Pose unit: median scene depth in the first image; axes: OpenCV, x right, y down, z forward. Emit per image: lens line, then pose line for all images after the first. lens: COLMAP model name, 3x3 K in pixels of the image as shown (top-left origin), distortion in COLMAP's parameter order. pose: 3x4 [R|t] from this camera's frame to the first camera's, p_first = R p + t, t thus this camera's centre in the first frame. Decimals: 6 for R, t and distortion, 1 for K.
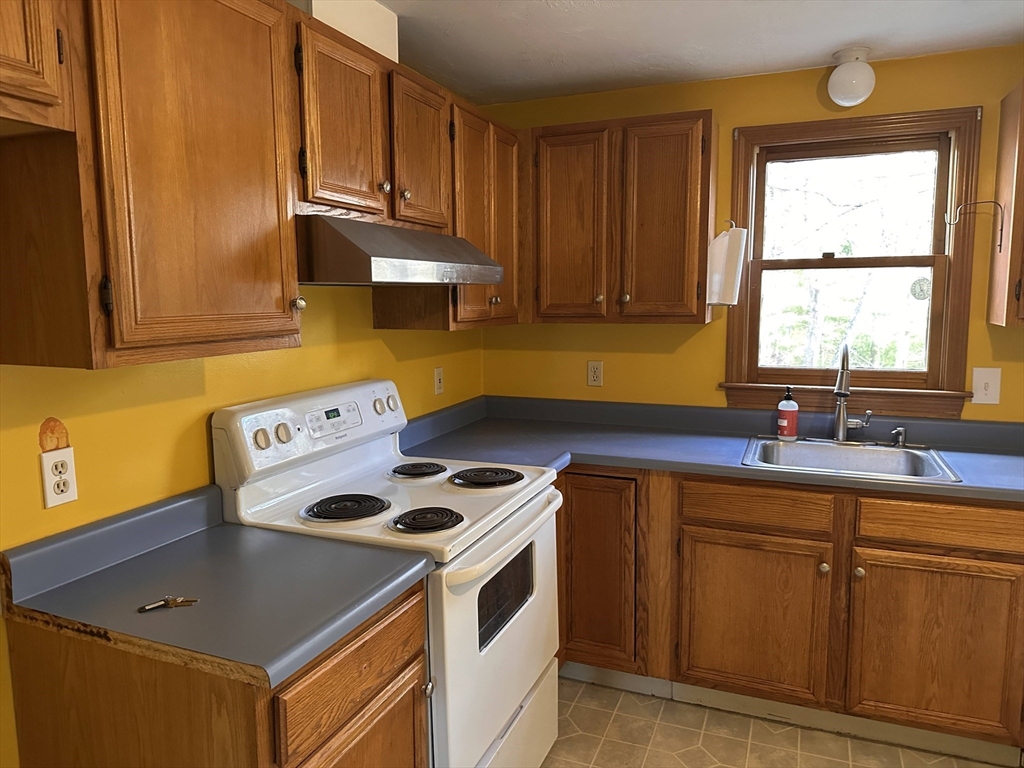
lens RADIAL K [[714.1, 0, 512.0], [0, 714.1, 384.0], [0, 0, 1]] dist [0.105978, -0.159448]
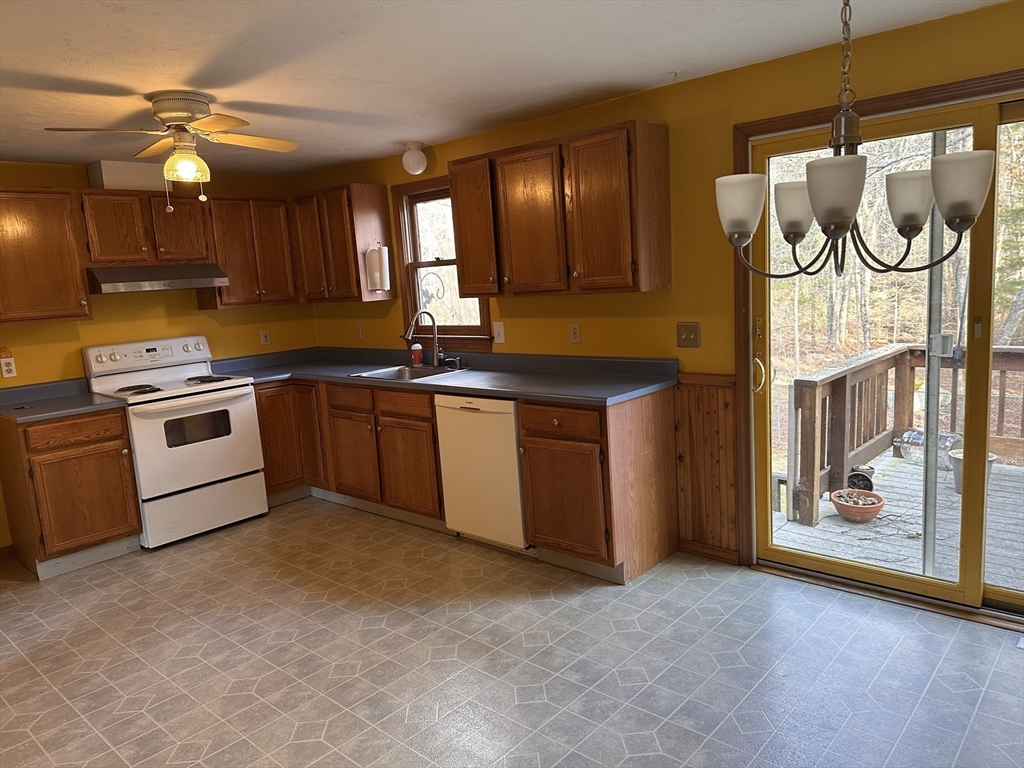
lens RADIAL K [[715.3, 0, 509.1], [0, 715.3, 383.0], [0, 0, 1]] dist [0.099755, -0.123740]
pose [[0.939132, 0.000082, -0.343556, 1.406239], [0.012672, 0.999311, 0.034879, 0.071273], [0.343322, -0.037110, 0.938484, -0.650702]]
